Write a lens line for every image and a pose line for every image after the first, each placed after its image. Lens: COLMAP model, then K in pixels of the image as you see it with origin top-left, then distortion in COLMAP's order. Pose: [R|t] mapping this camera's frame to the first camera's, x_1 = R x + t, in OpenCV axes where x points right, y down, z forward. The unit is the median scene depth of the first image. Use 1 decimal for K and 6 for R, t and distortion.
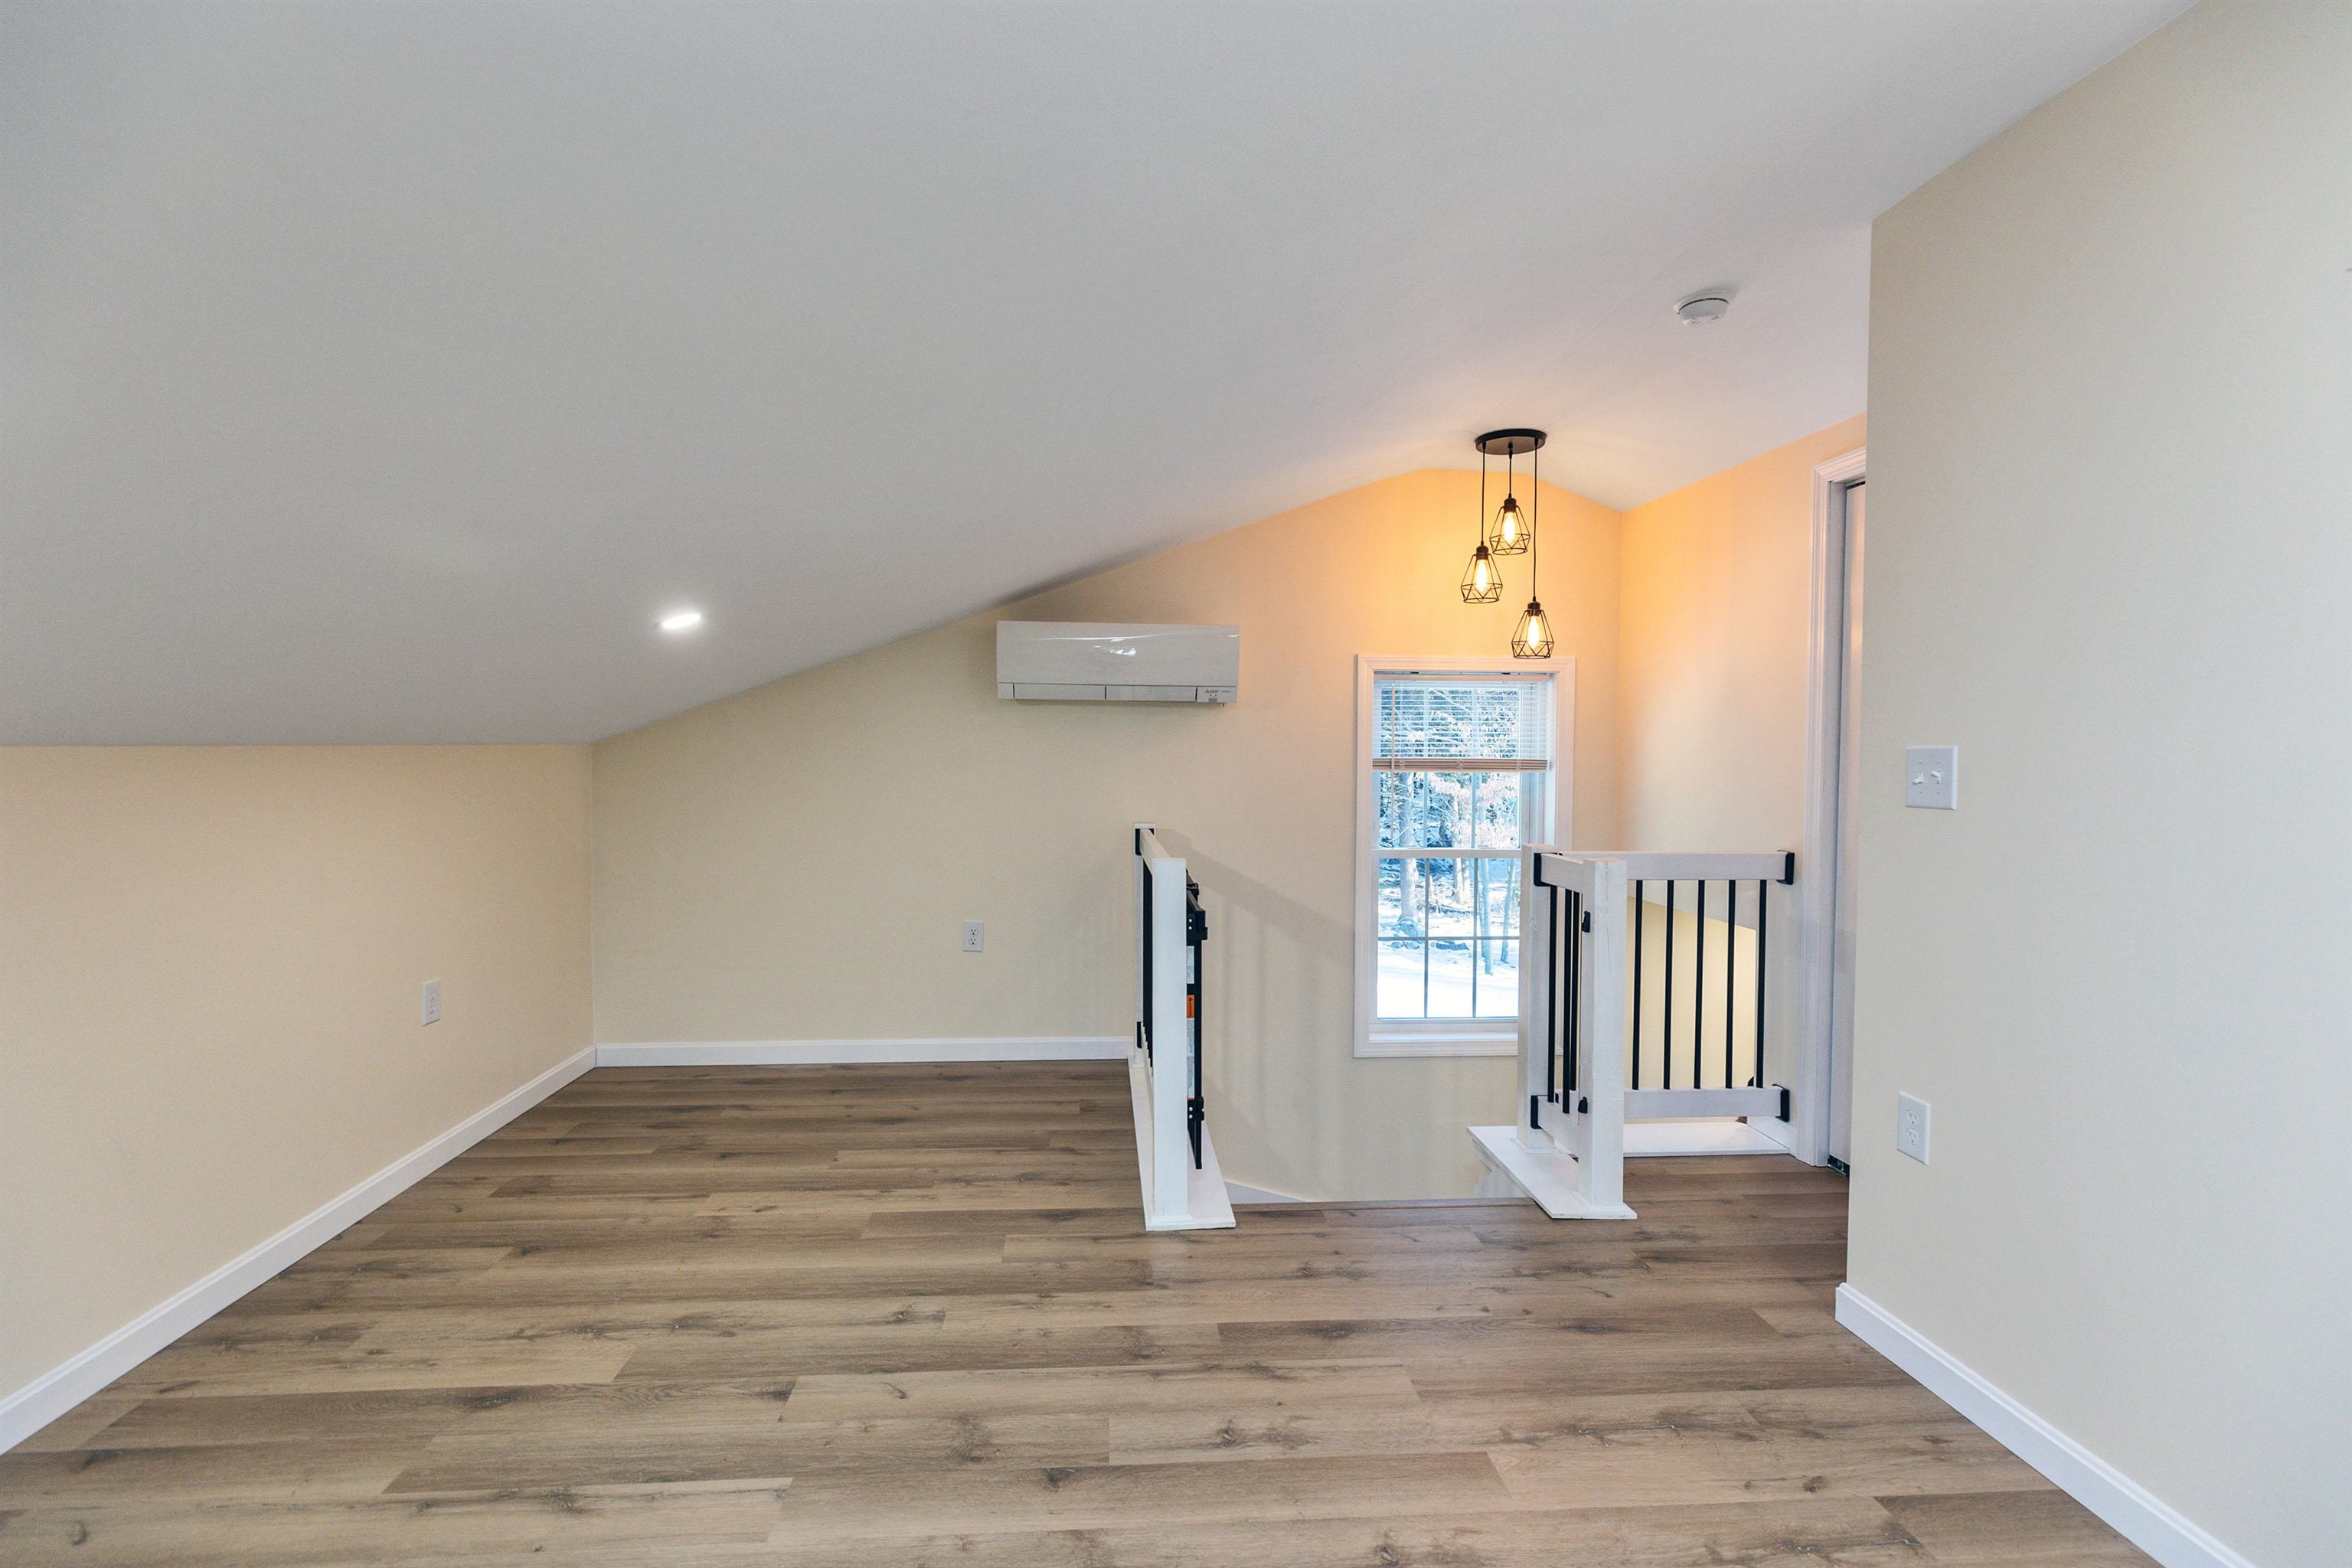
lens RADIAL K [[1066.5, 0, 1171.9], [0, 1066.5, 785.9], [0, 0, 1]] dist [0.003170, -0.000081]
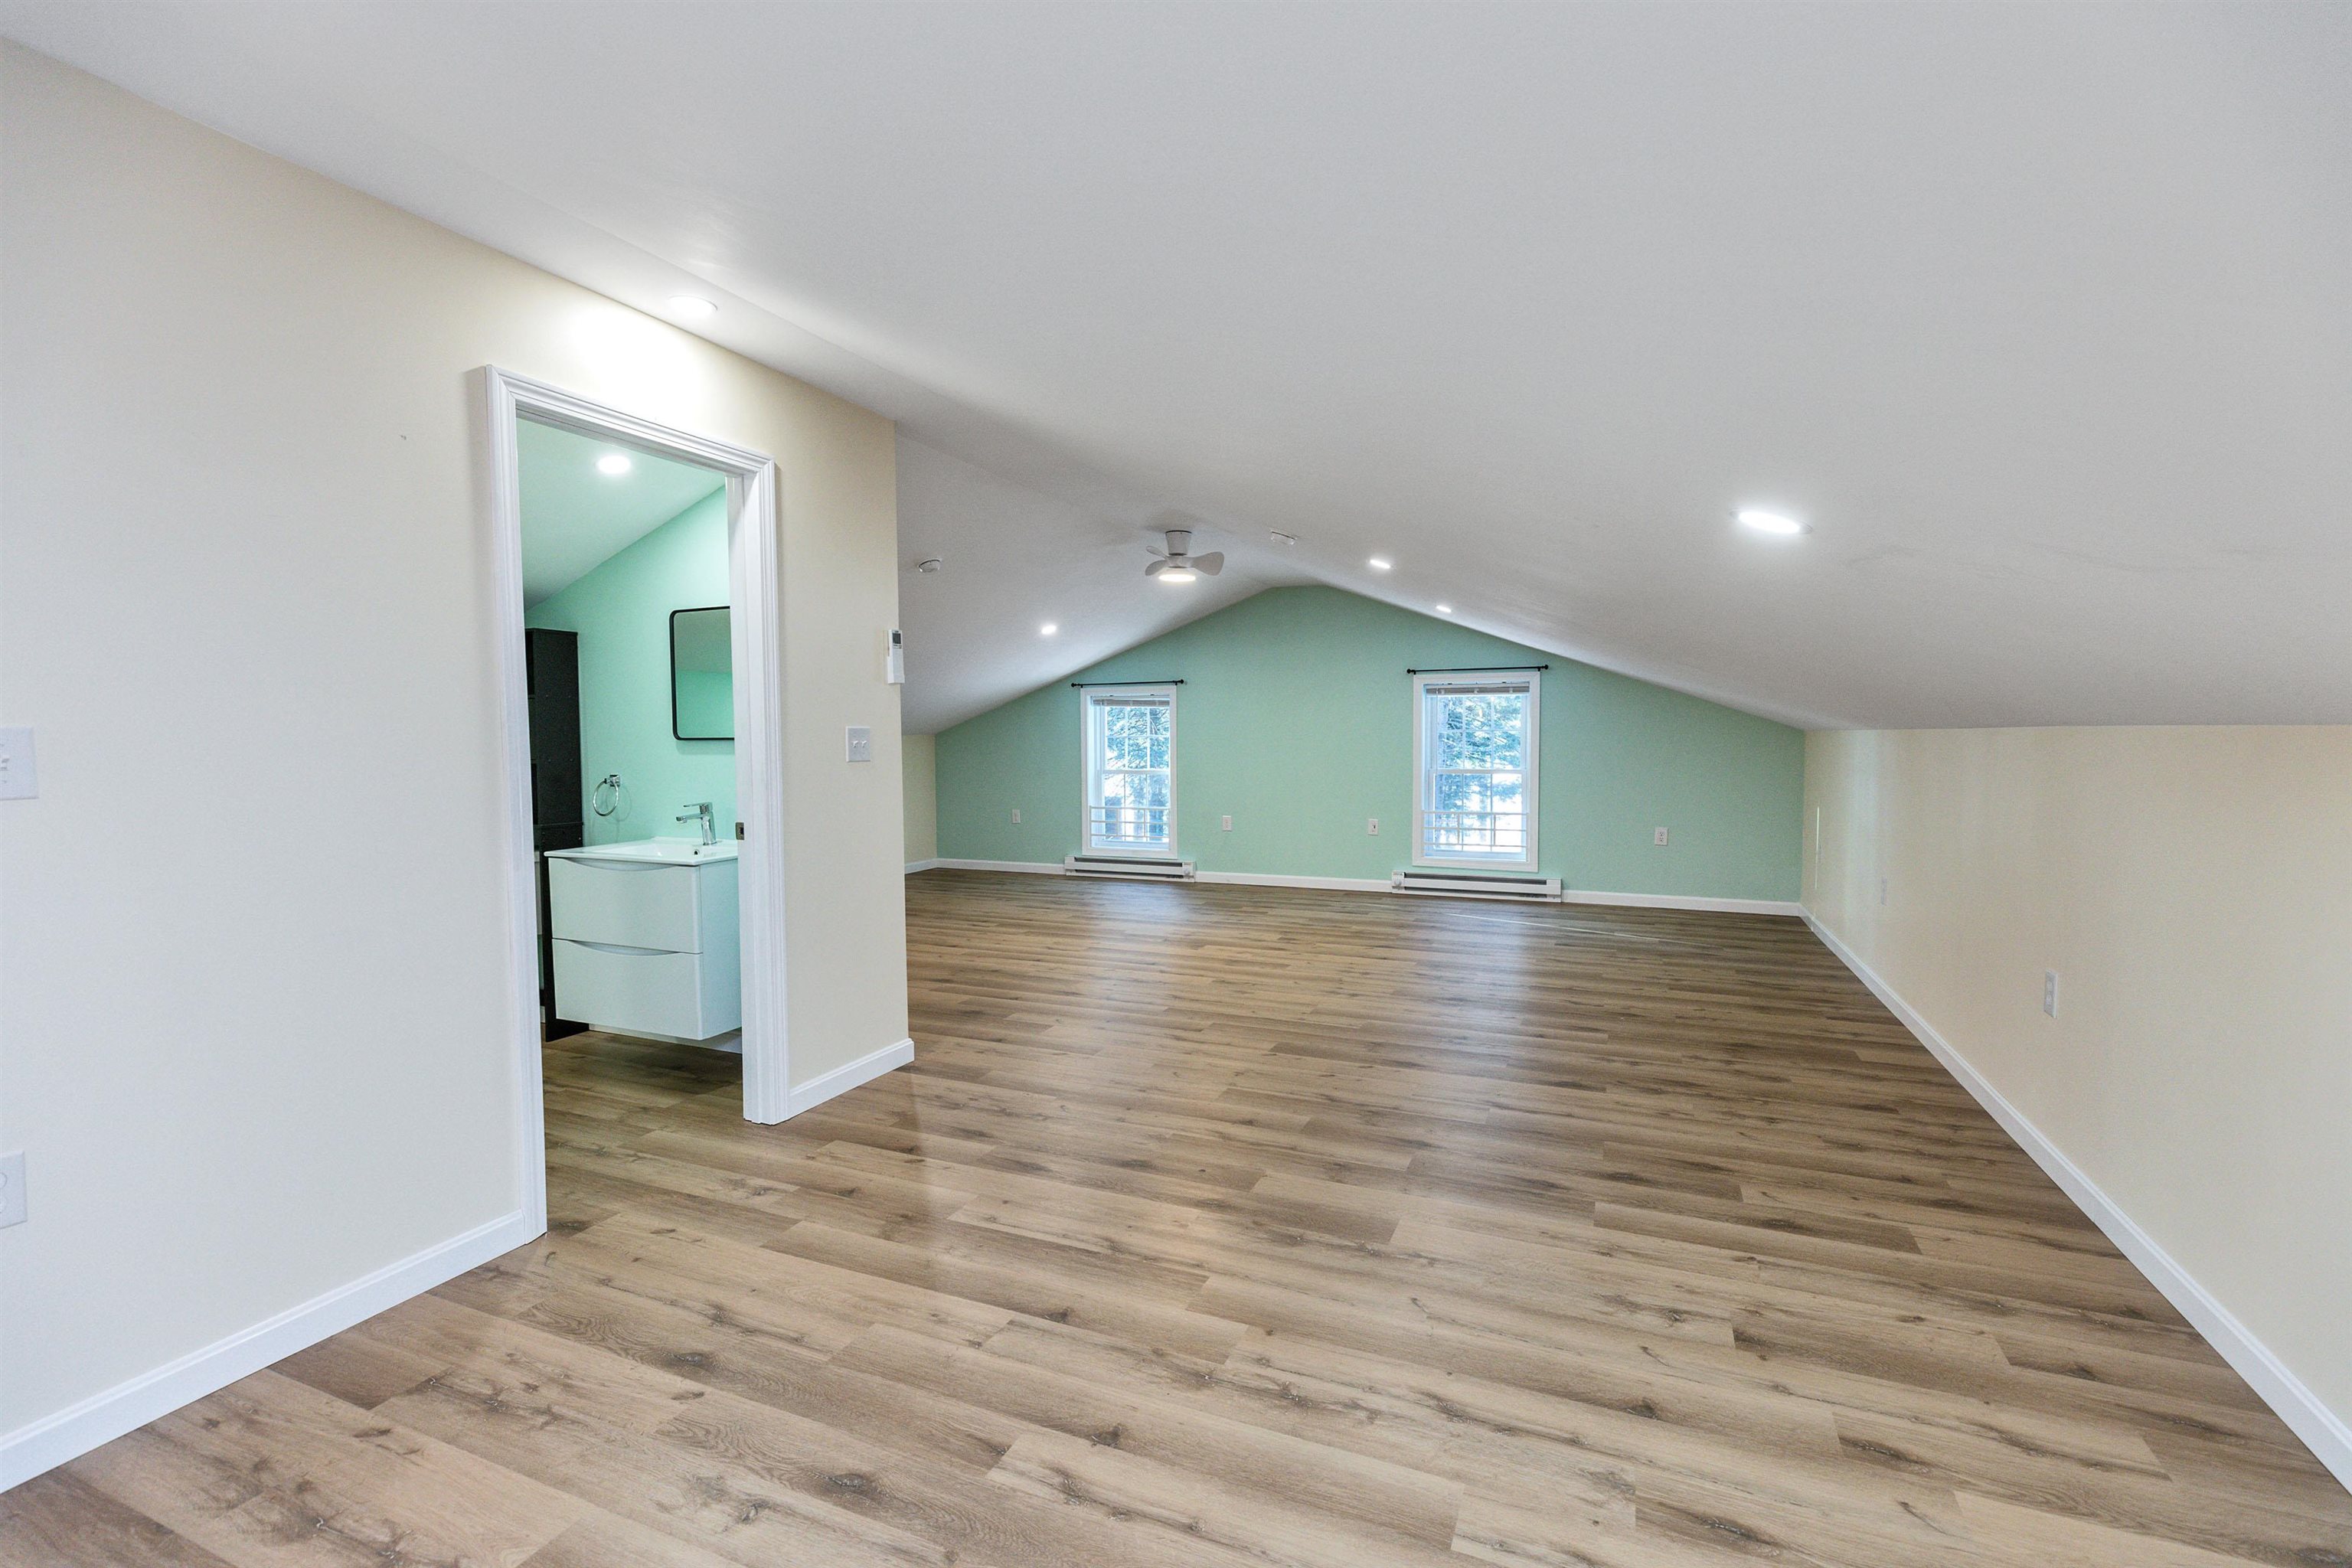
lens RADIAL K [[1039.6, 0, 1176.0], [0, 1039.6, 784.0], [0, 0, 1]] dist [0.000363, -0.000029]
pose [[-0.884783, -0.024072, 0.465381, -0.412037], [0.018361, 0.996089, 0.086431, -0.038926], [-0.465642, 0.085017, -0.880880, 1.105888]]
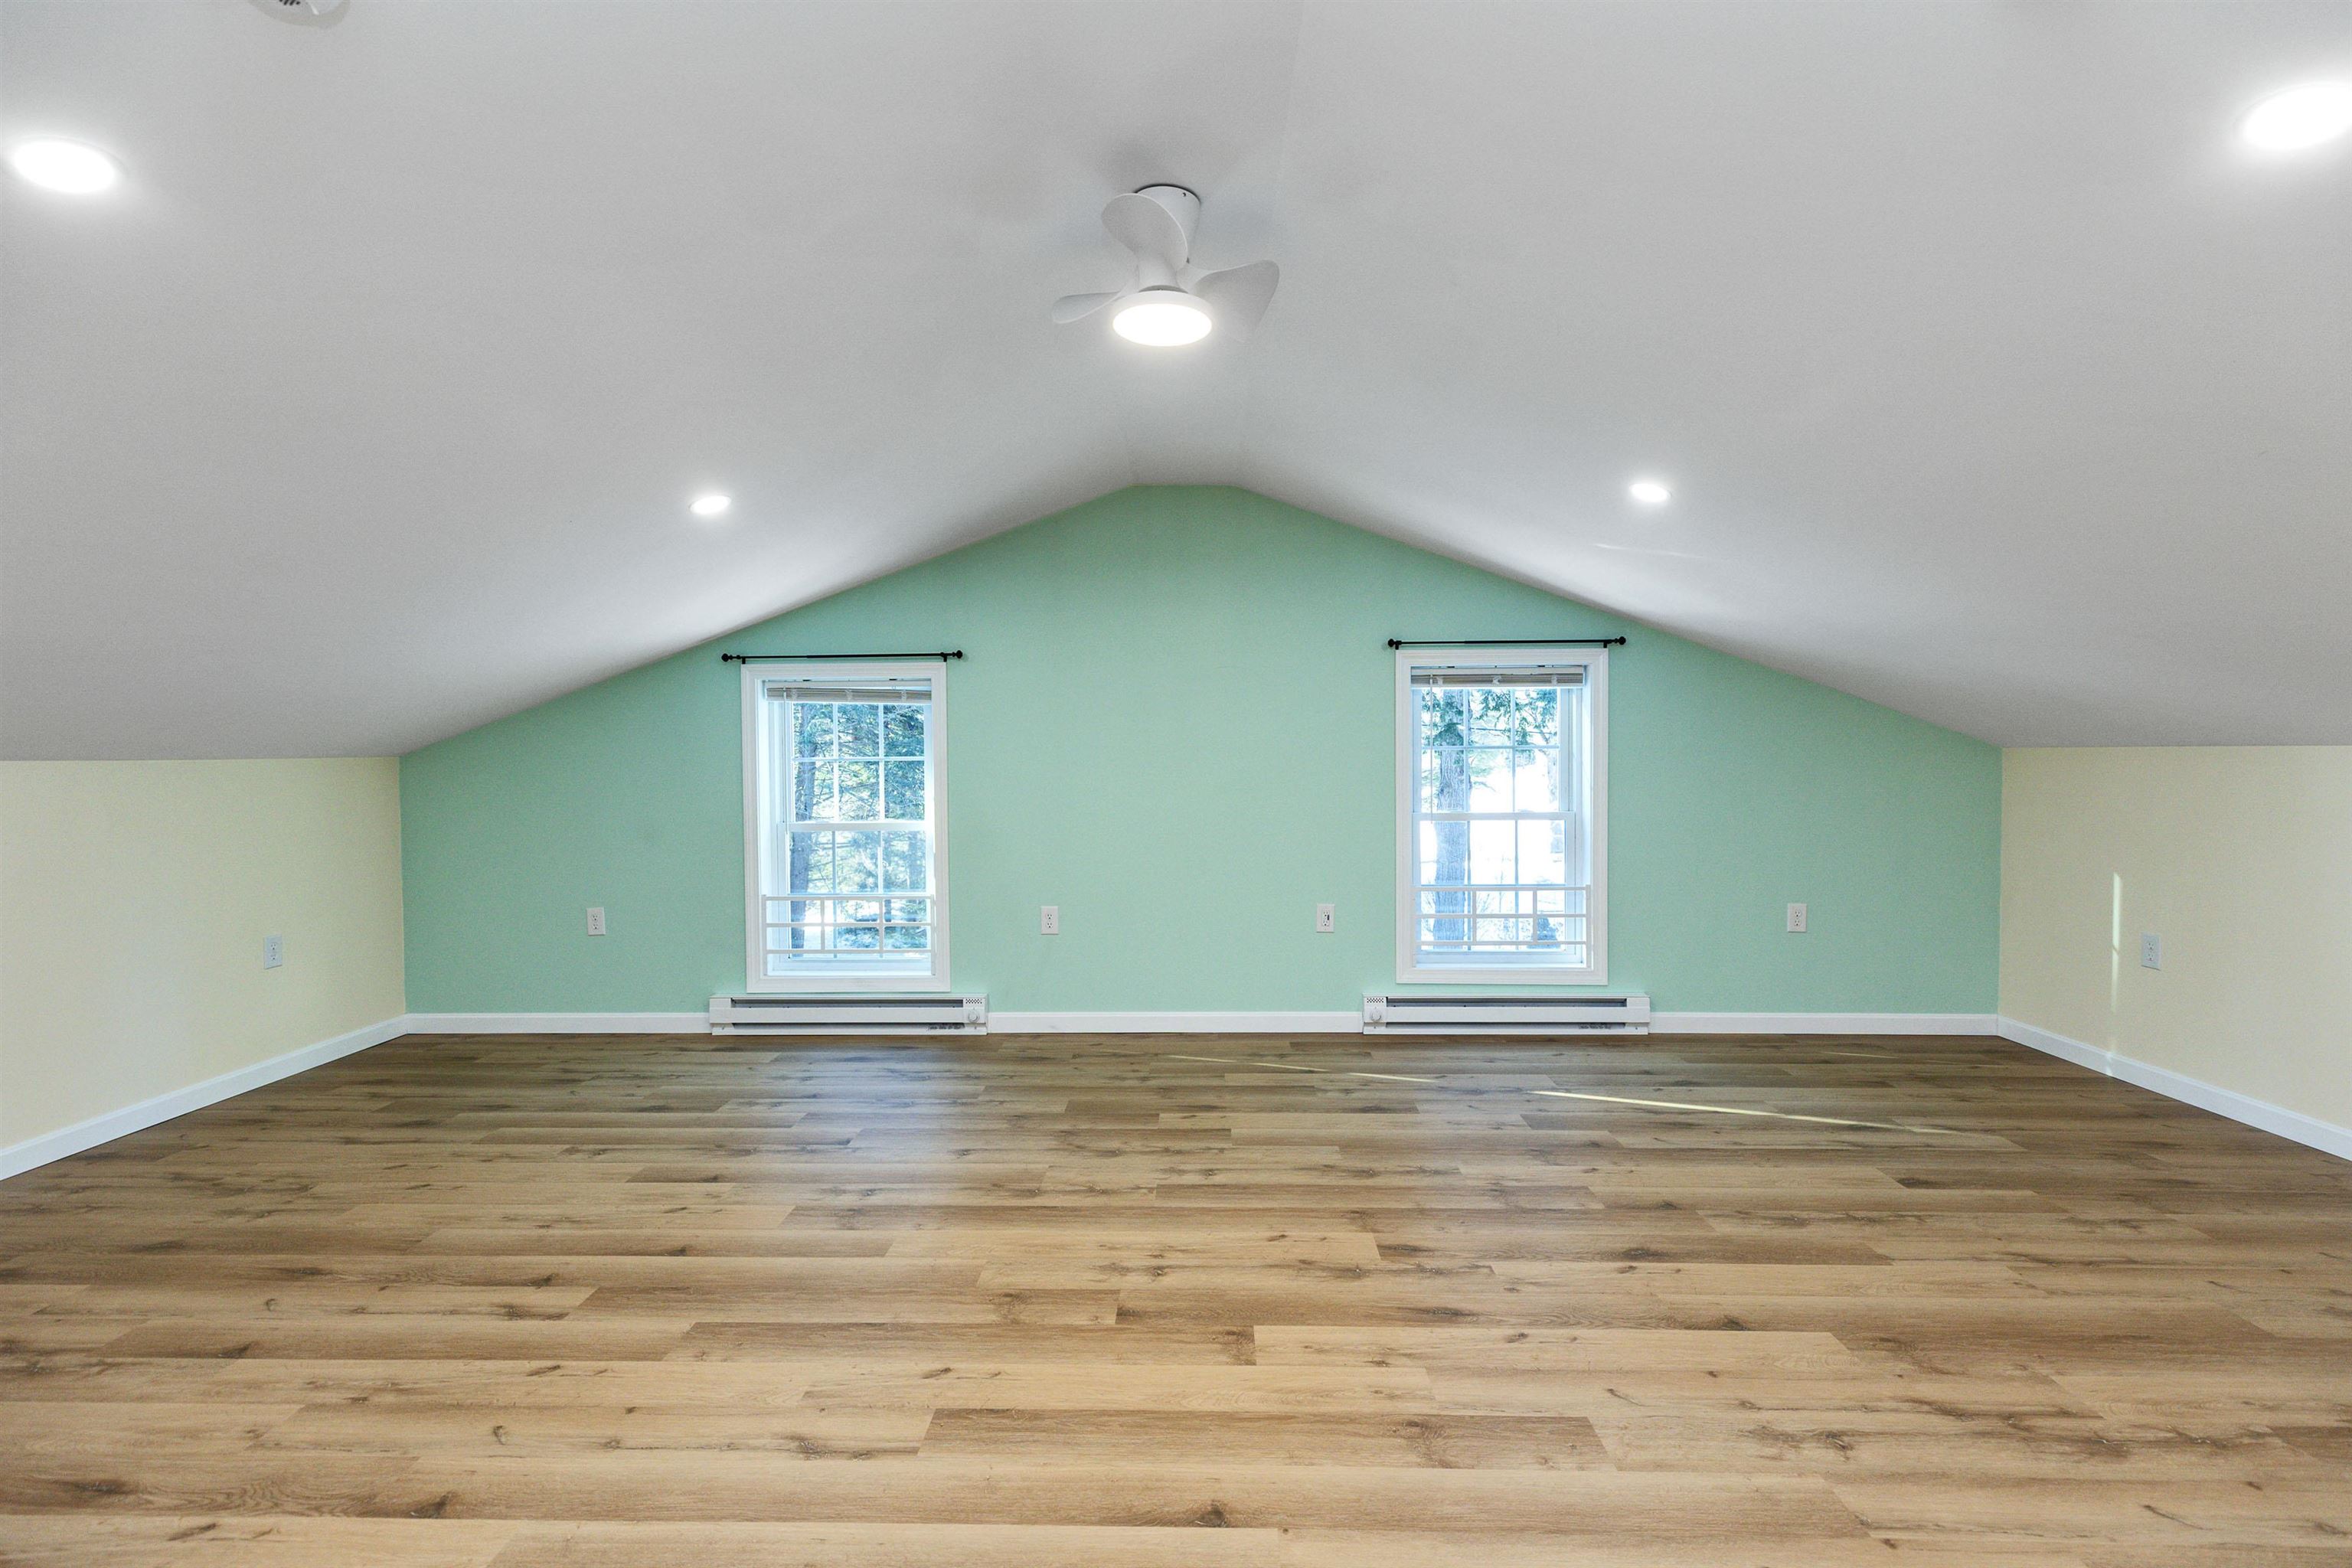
lens RADIAL K [[1066.5, 0, 1171.9], [0, 1066.5, 785.9], [0, 0, 1]] dist [0.003170, -0.000081]
pose [[-0.994648, -0.003302, 0.103267, 0.636855], [0.004311, 0.997293, 0.073407, 0.015660], [-0.103230, 0.073459, -0.991941, -0.166905]]
